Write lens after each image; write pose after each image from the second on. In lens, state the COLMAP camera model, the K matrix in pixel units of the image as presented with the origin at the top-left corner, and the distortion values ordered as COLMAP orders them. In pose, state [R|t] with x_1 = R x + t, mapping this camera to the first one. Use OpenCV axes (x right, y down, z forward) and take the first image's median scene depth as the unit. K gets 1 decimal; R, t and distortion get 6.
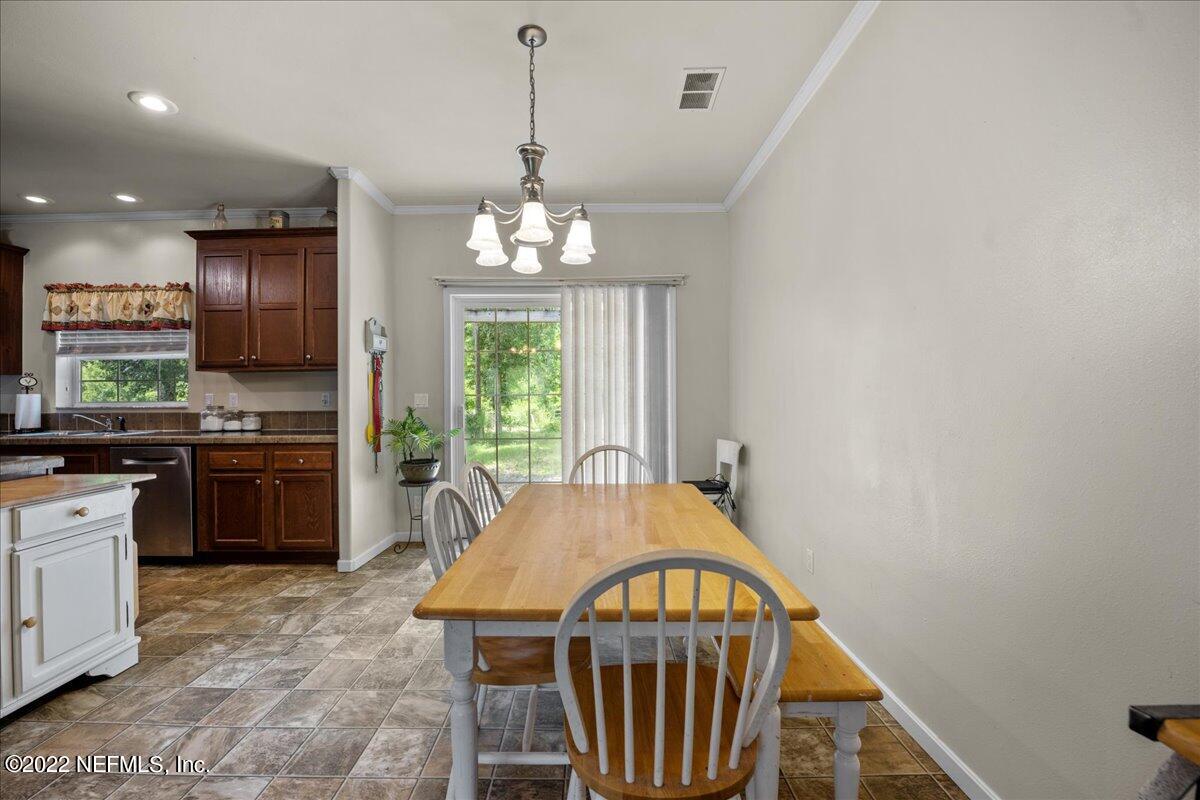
lens RADIAL K [[486.9, 0, 596.6], [0, 486.9, 392.2], [0, 0, 1]] dist [-0.024517, 0.002149]
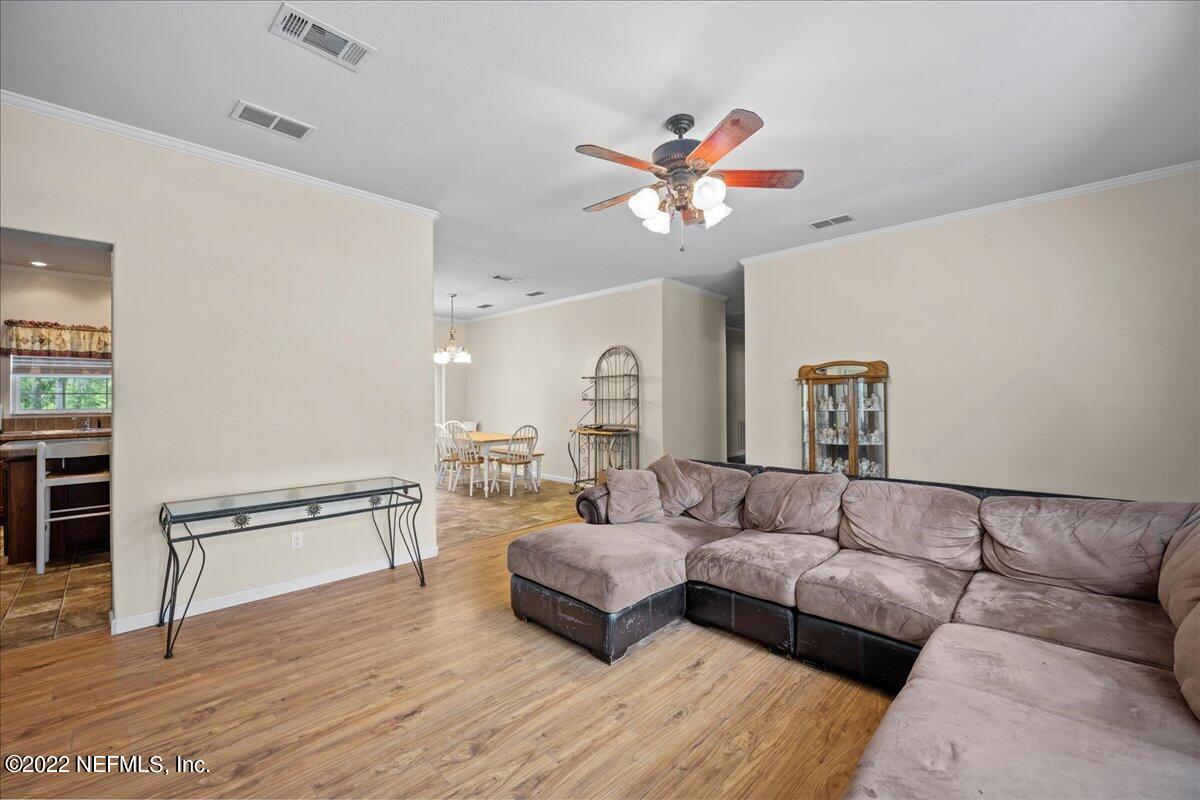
lens RADIAL K [[486.9, 0, 600.3], [0, 486.9, 398.6], [0, 0, 1]] dist [-0.024517, 0.002149]
pose [[0.695125, 0.000218, 0.718889, -0.976018], [-0.003326, 0.999990, 0.002913, -0.020005], [-0.718881, -0.004416, 0.695119, -1.093987]]
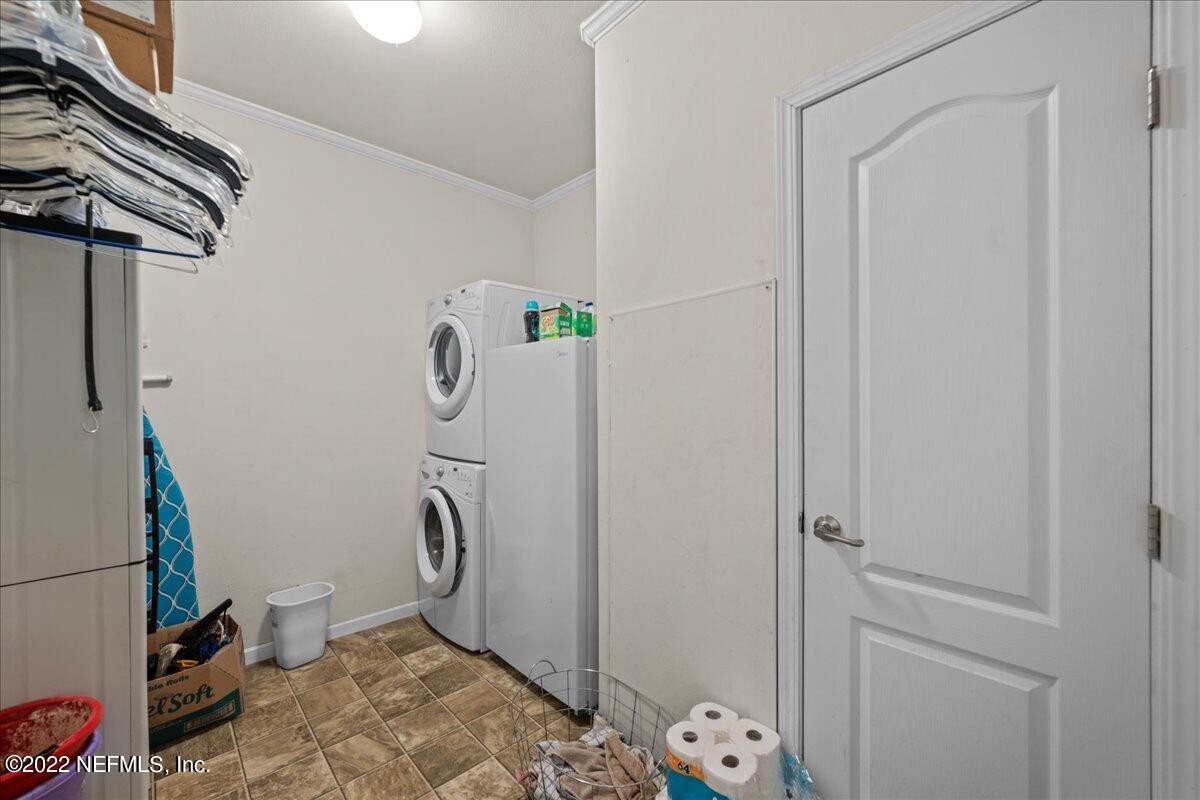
lens RADIAL K [[486.9, 0, 600.7], [0, 486.9, 390.9], [0, 0, 1]] dist [-0.024517, 0.002149]
pose [[-0.727895, 0.008142, -0.685641, -0.265308], [0.011133, 0.999938, 0.000055, -0.027295], [0.685599, -0.007593, -0.727940, 1.146021]]
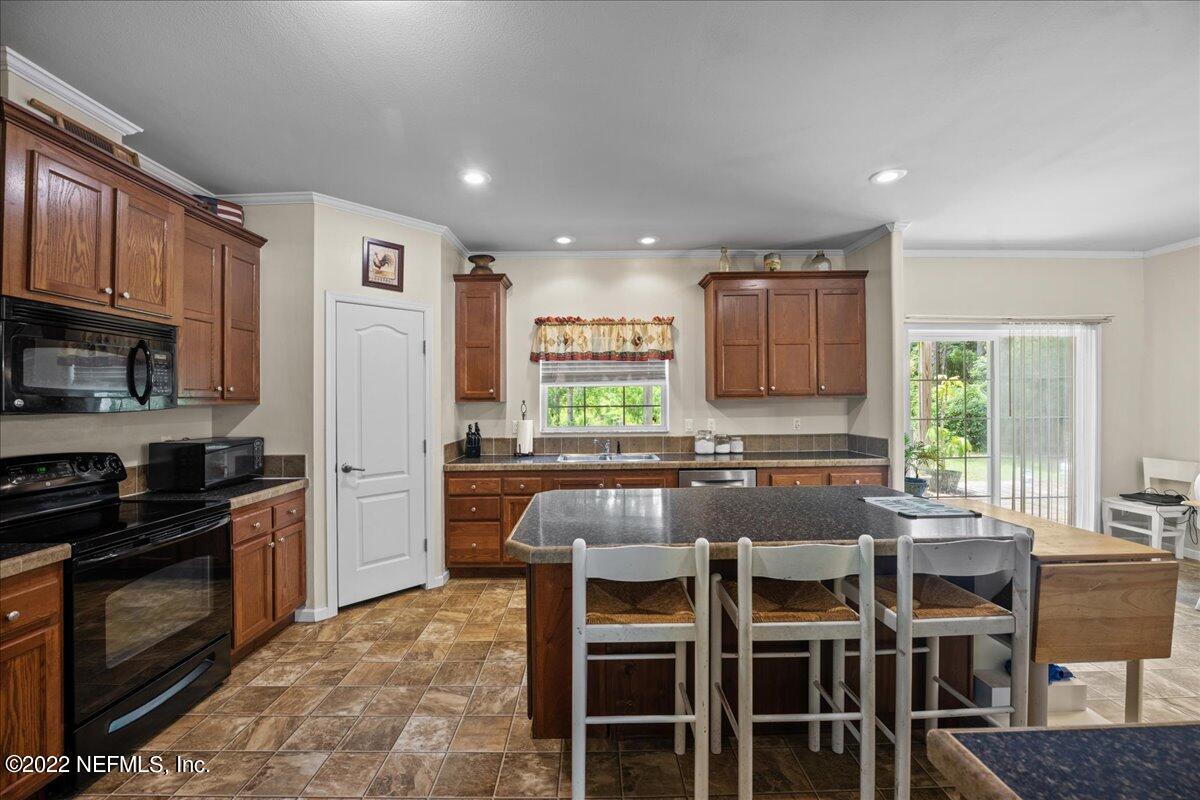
lens RADIAL K [[486.9, 0, 599.2], [0, 486.9, 398.4], [0, 0, 1]] dist [-0.024517, 0.002149]
pose [[0.999869, -0.001694, 0.016114, -1.059233], [0.001670, 0.999997, 0.001517, -0.047163], [-0.016117, -0.001490, 0.999869, -0.106170]]
